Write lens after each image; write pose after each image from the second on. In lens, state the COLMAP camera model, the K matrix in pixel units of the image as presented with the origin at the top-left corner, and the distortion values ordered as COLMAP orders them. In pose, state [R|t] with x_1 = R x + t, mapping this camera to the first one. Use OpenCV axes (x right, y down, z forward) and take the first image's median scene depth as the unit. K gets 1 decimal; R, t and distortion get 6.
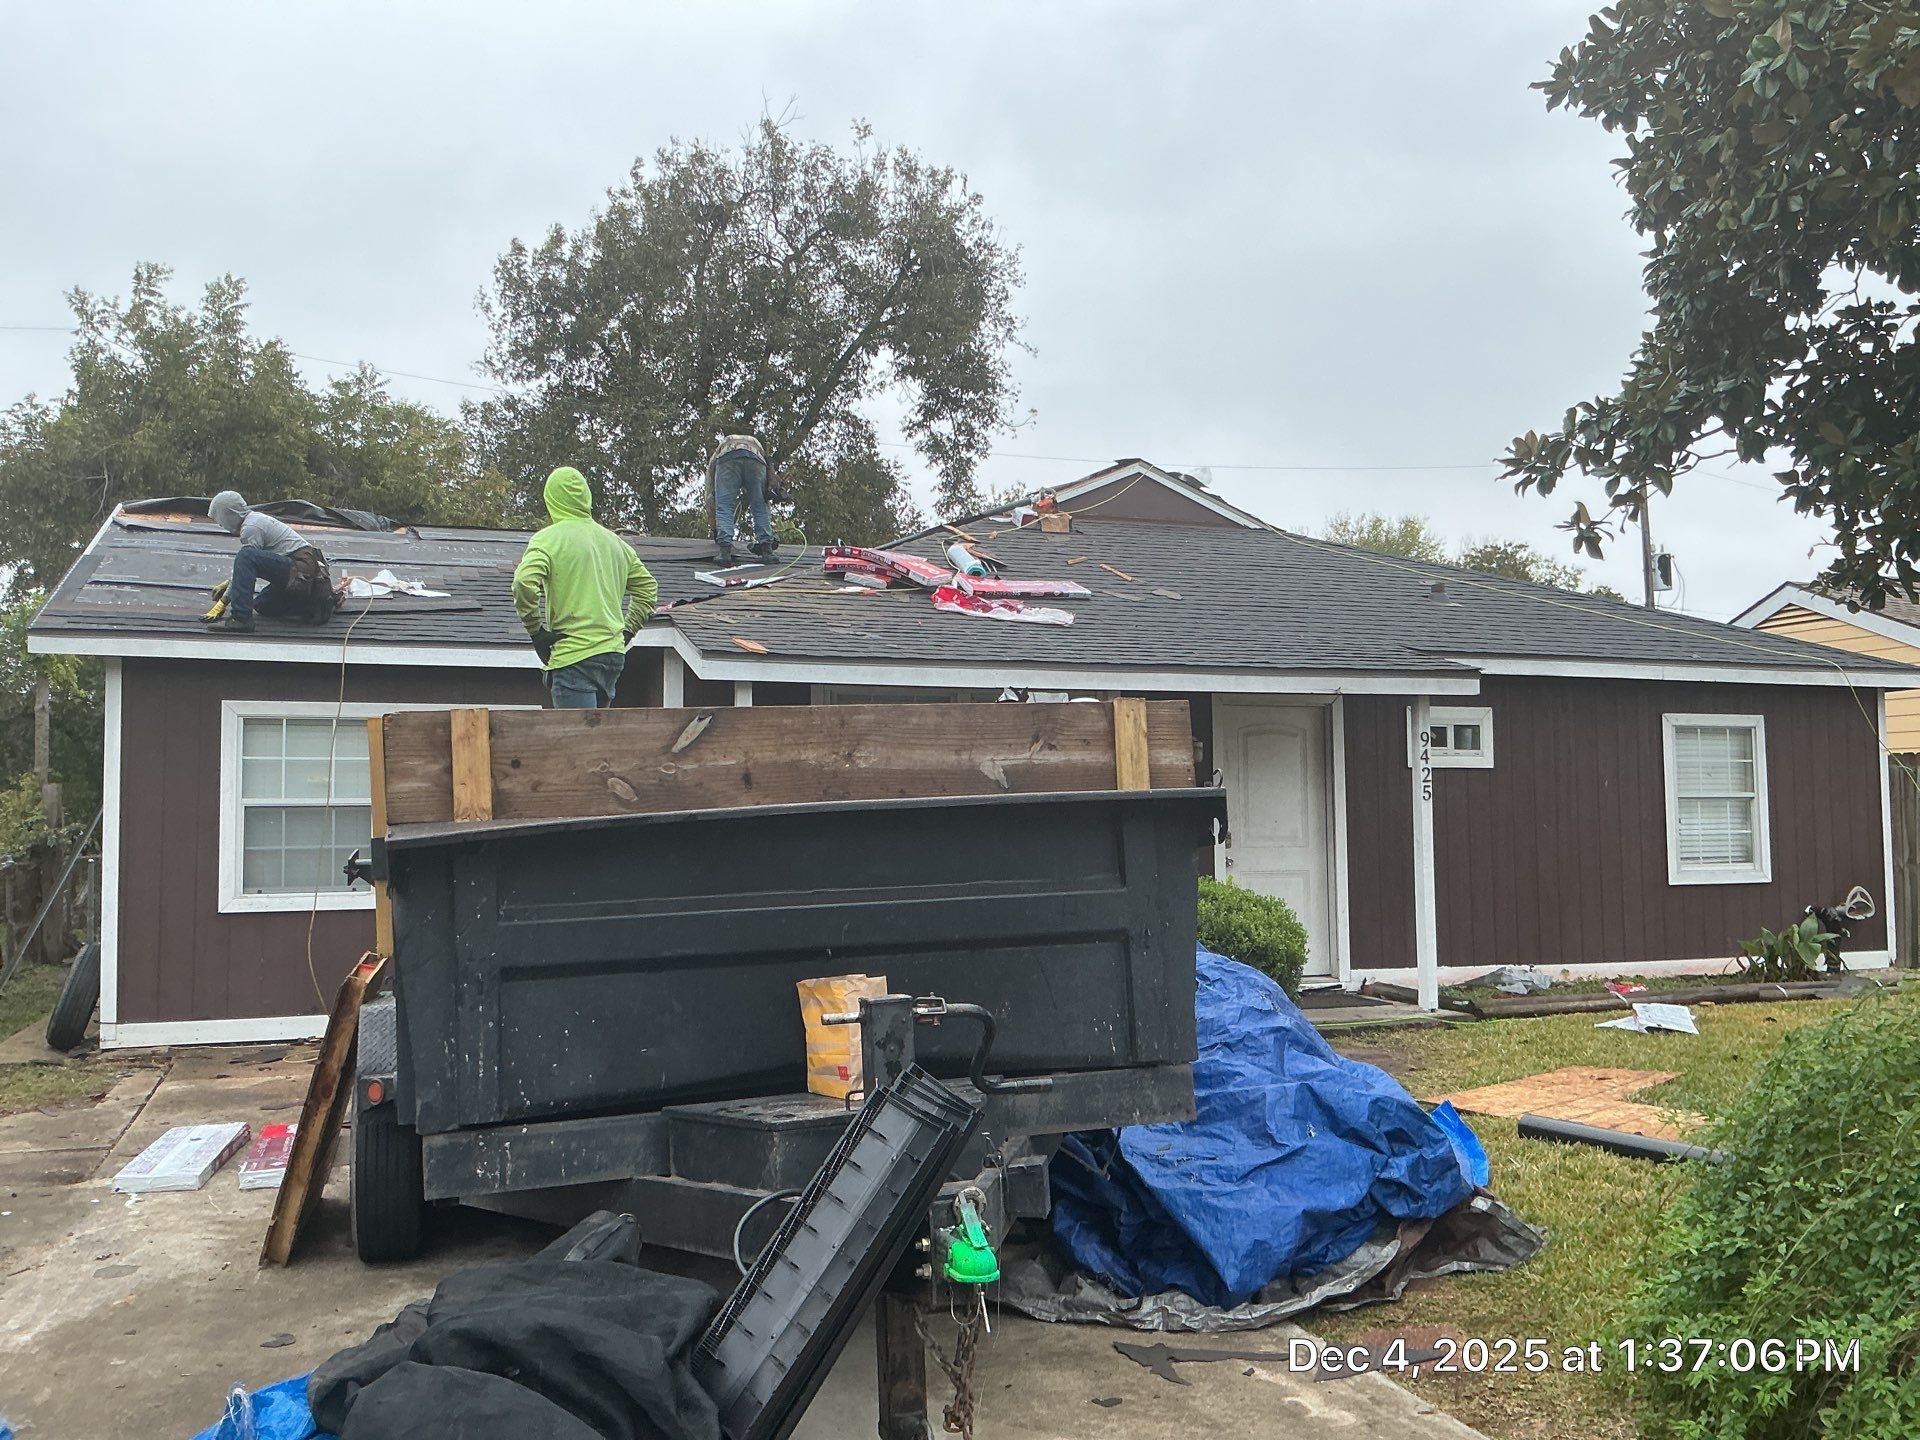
lens RADIAL K [[1621.1, 0, 960.0], [0, 1621.1, 720.0], [0, 0, 1]] dist [0.119356, -0.277488]
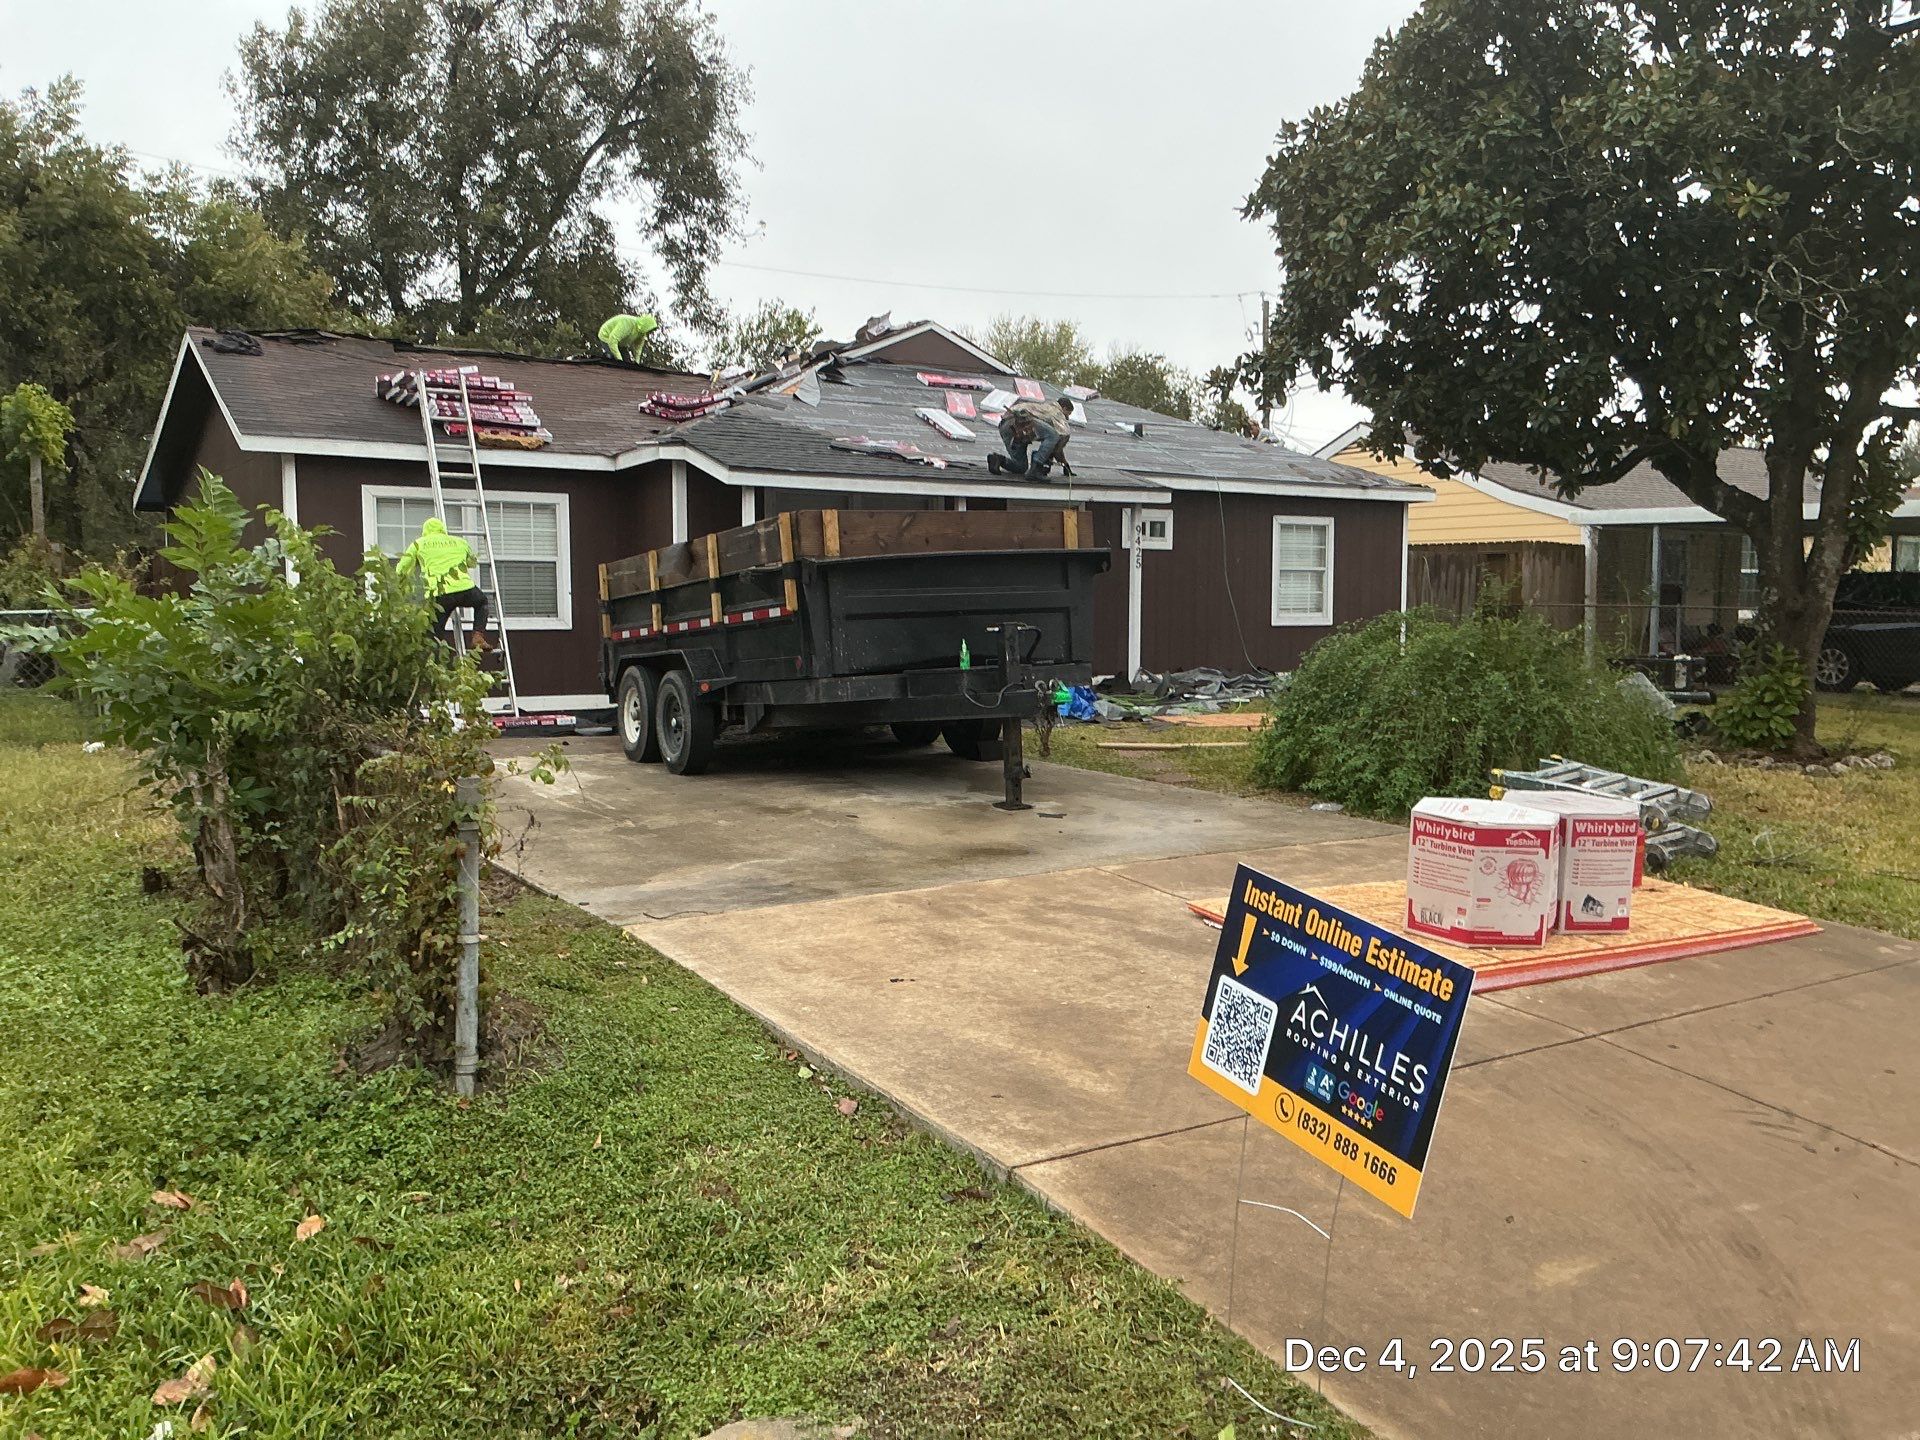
lens RADIAL K [[1645.5, 0, 1006.1], [0, 1645.5, 772.3], [0, 0, 1]] dist [0.109323, -0.232099]
pose [[0.968955, -0.017008, 0.246653, -0.085309], [-0.022580, 0.987374, 0.156787, -0.001584], [-0.246205, -0.157489, 0.956337, -0.194573]]
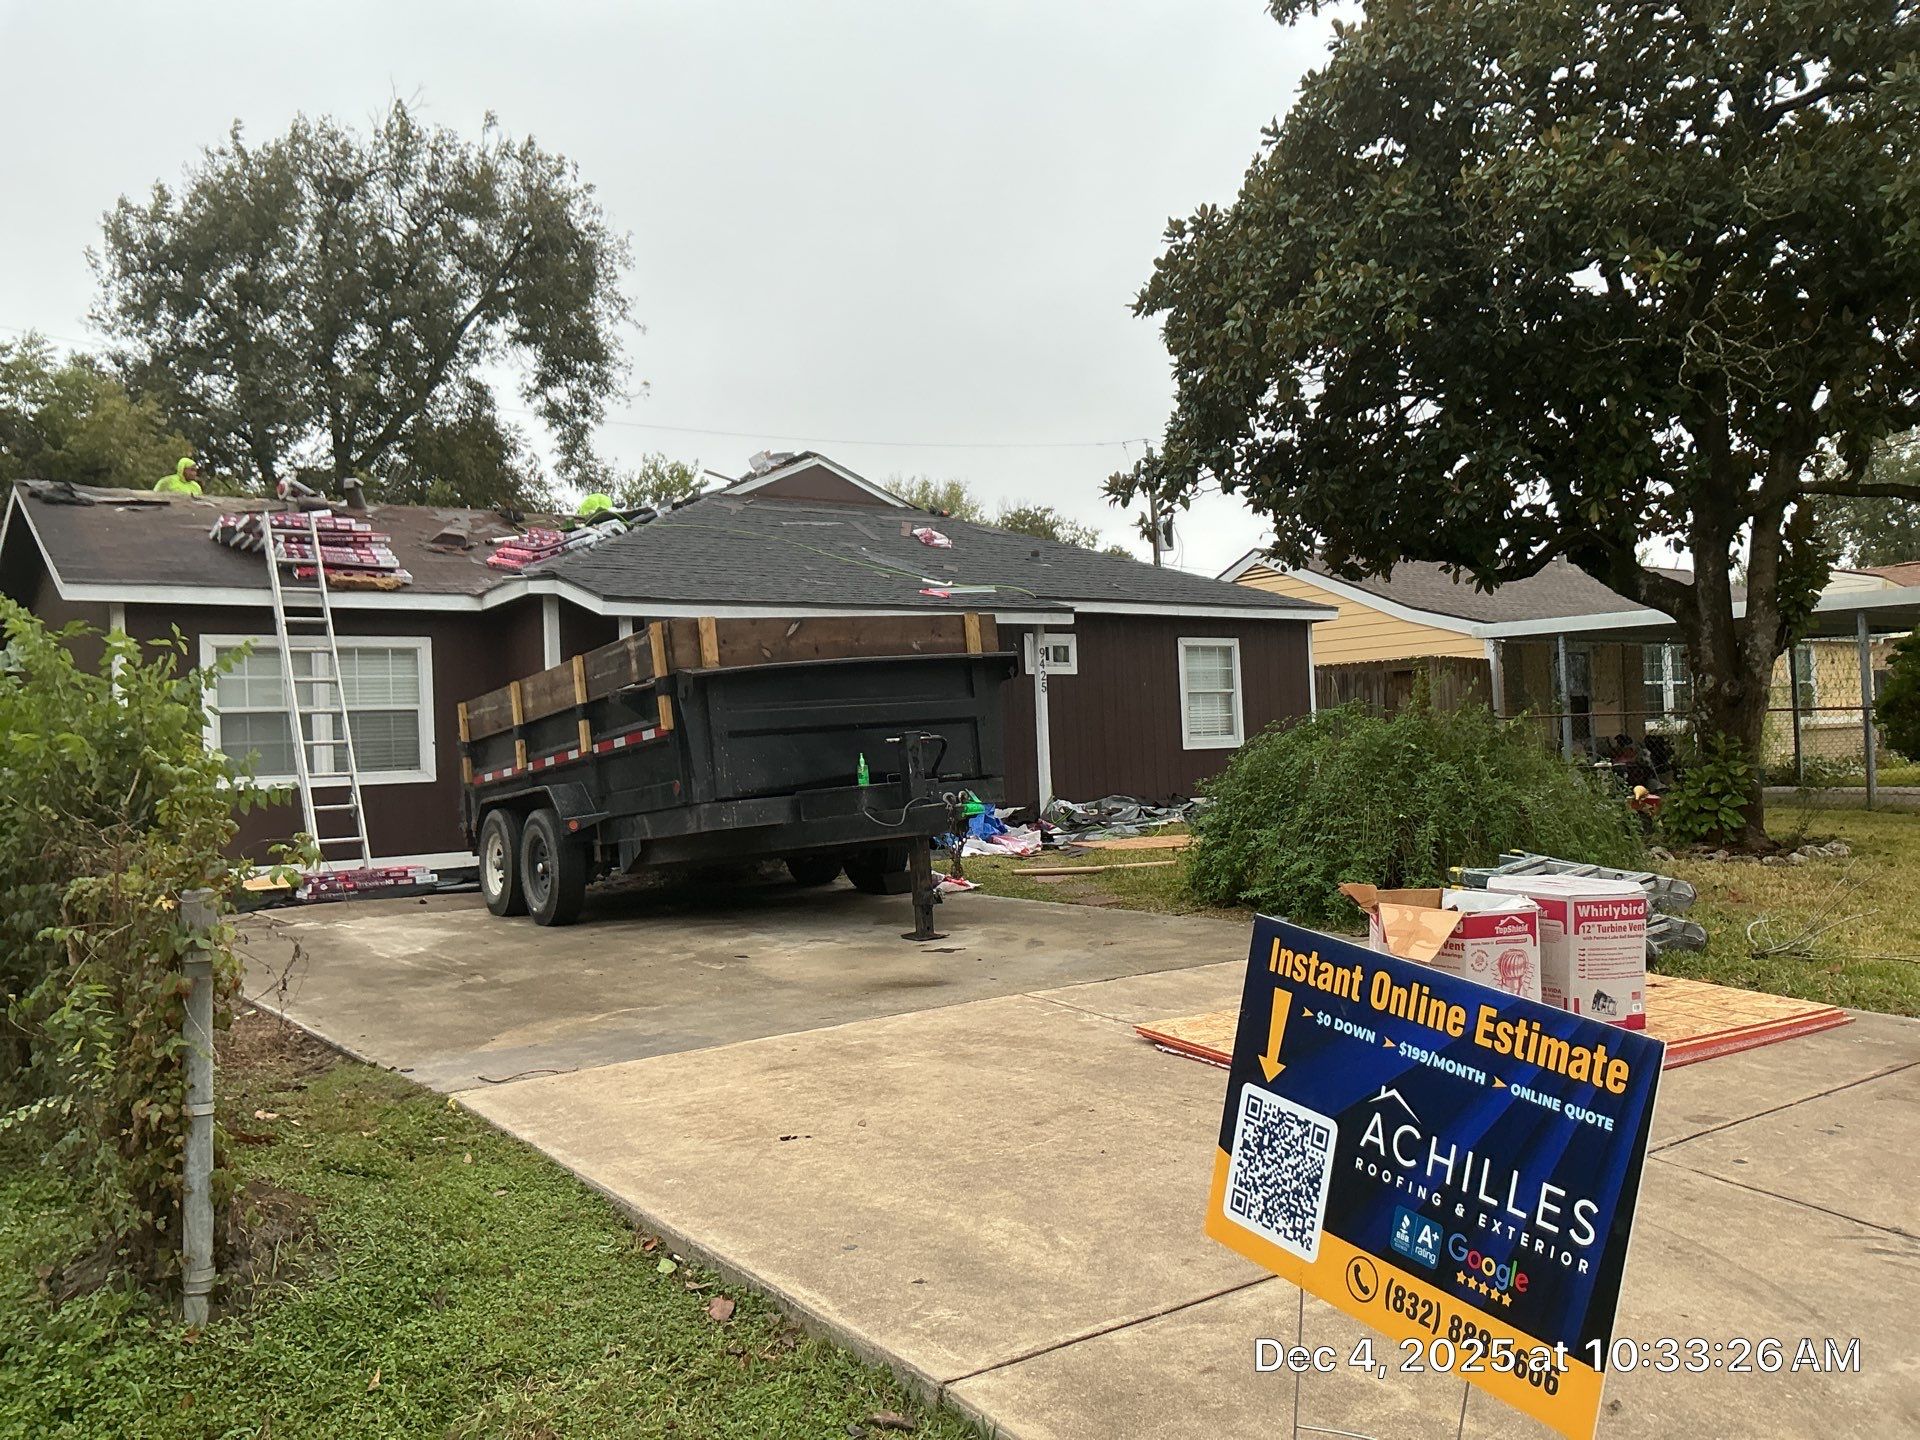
lens RADIAL K [[1638.9, 0, 1014.2], [0, 1638.9, 741.0], [0, 0, 1]] dist [0.120394, -0.252171]
pose [[0.950485, -0.030826, 0.309238, -0.077192], [0.018393, 0.998904, 0.043042, 0.009392], [-0.310226, -0.035223, 0.950010, -0.163439]]
